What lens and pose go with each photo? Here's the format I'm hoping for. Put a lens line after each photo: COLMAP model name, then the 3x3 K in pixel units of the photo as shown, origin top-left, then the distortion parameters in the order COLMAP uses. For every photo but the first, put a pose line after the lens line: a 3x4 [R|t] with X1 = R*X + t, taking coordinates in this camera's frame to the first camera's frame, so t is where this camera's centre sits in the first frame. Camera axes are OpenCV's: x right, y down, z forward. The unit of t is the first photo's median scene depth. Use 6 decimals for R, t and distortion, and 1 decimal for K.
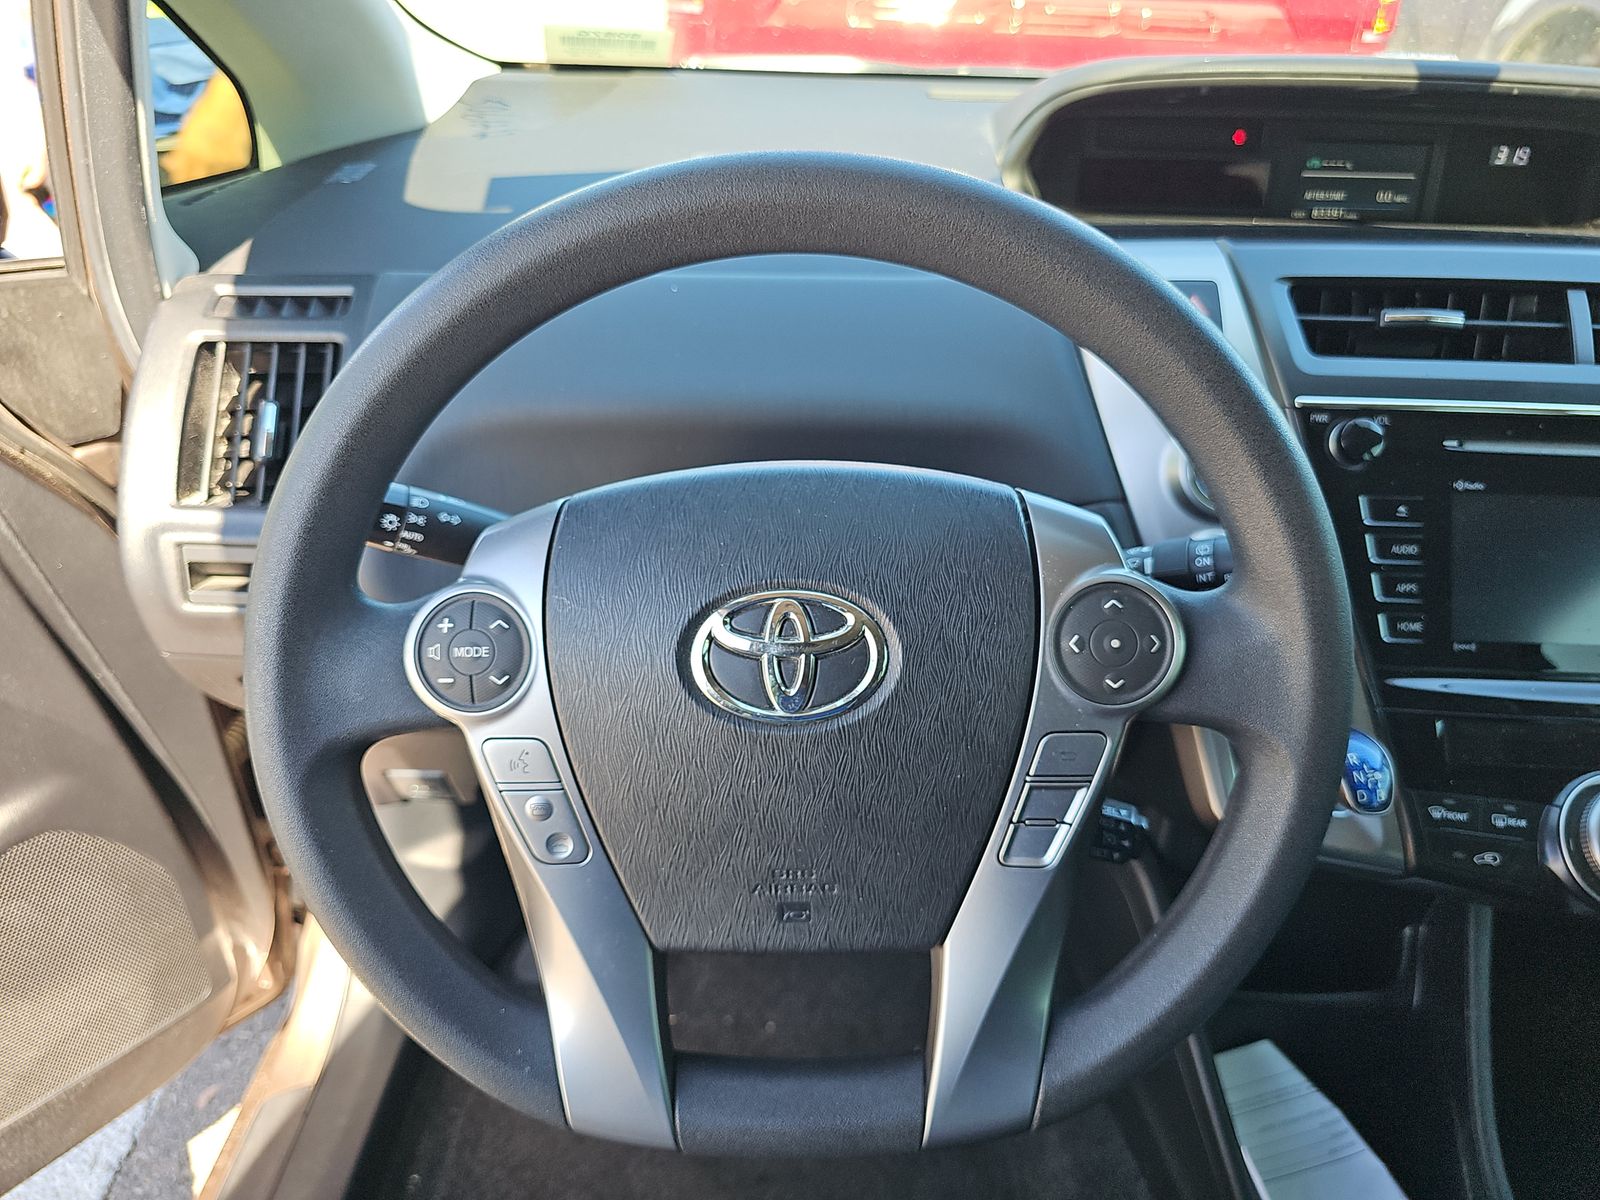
lens RADIAL K [[1056.9, 0, 800.0], [0, 1056.9, 600.0], [0, 0, 1]] dist [-0.002347, -0.003082]
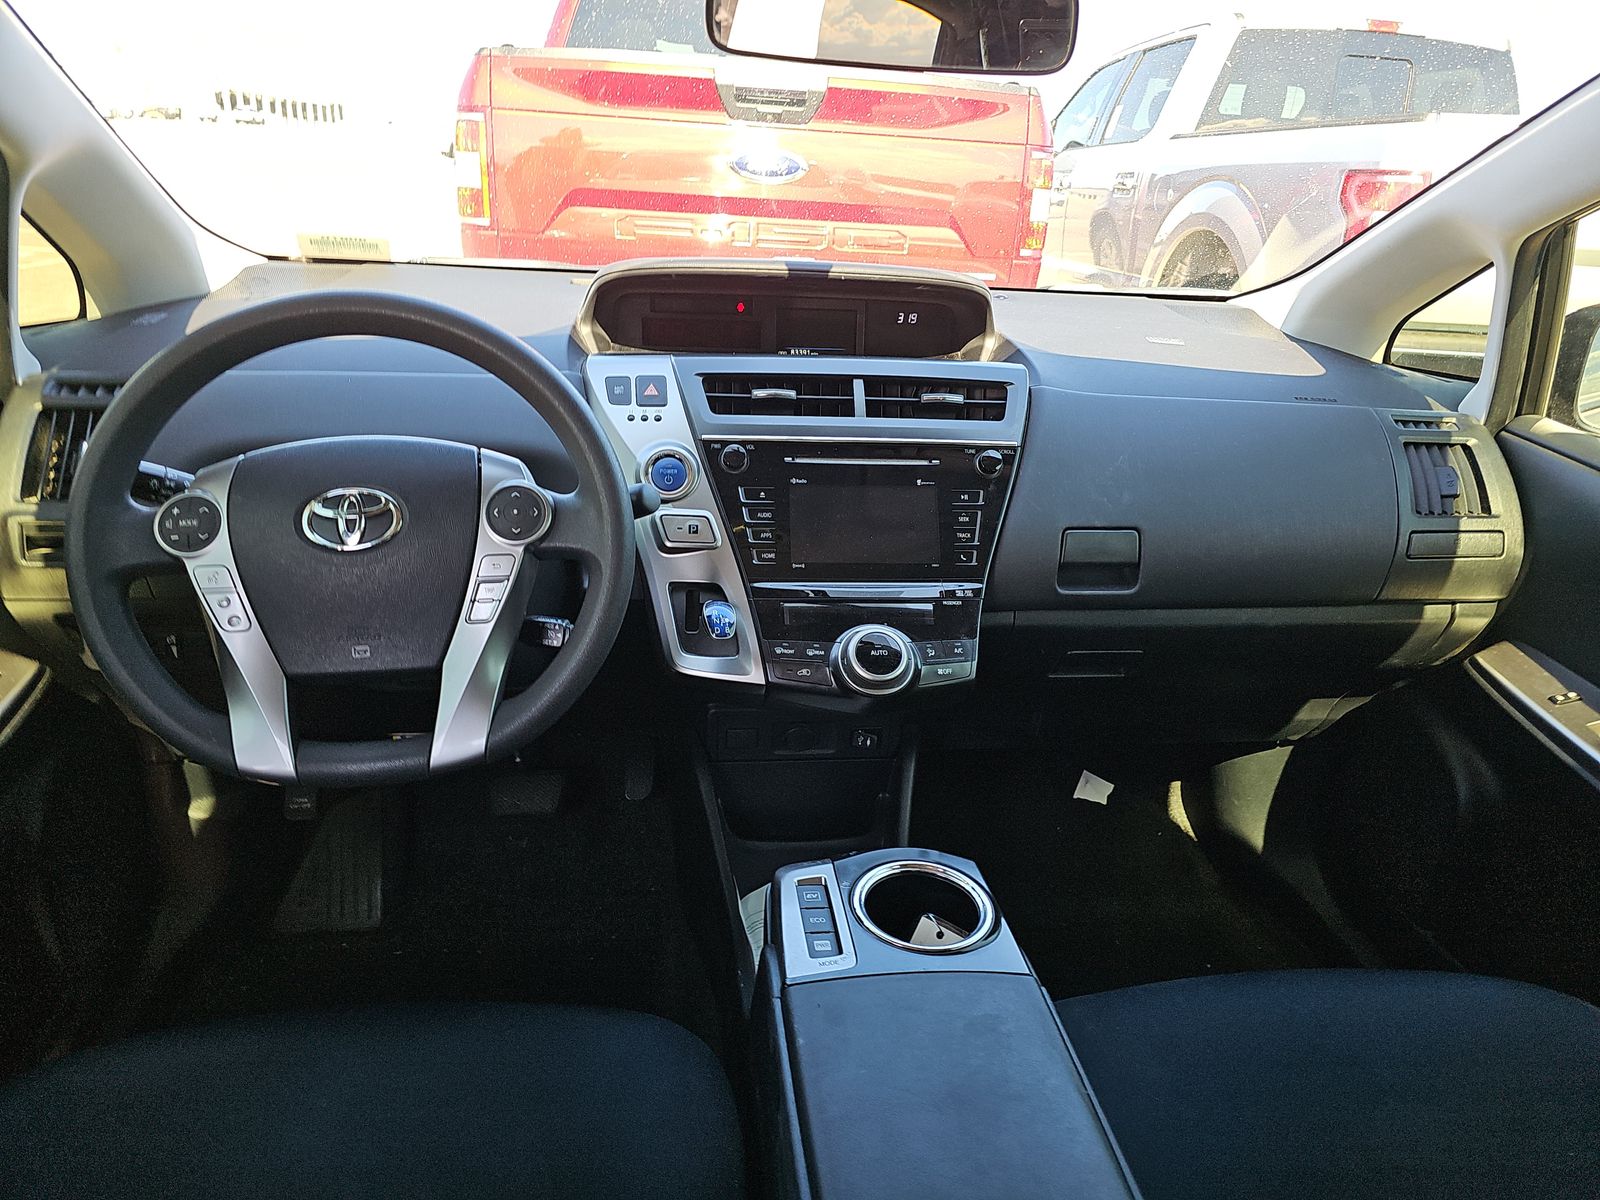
lens RADIAL K [[1073.2, 0, 801.9], [0, 1073.2, 636.8], [0, 0, 1]] dist [0.130298, -0.109284]
pose [[0.993565, -0.031932, 0.108665, 0.421727], [0.047892, 0.987887, -0.147601, 0.432857], [-0.102635, 0.151855, 0.983060, -0.796432]]
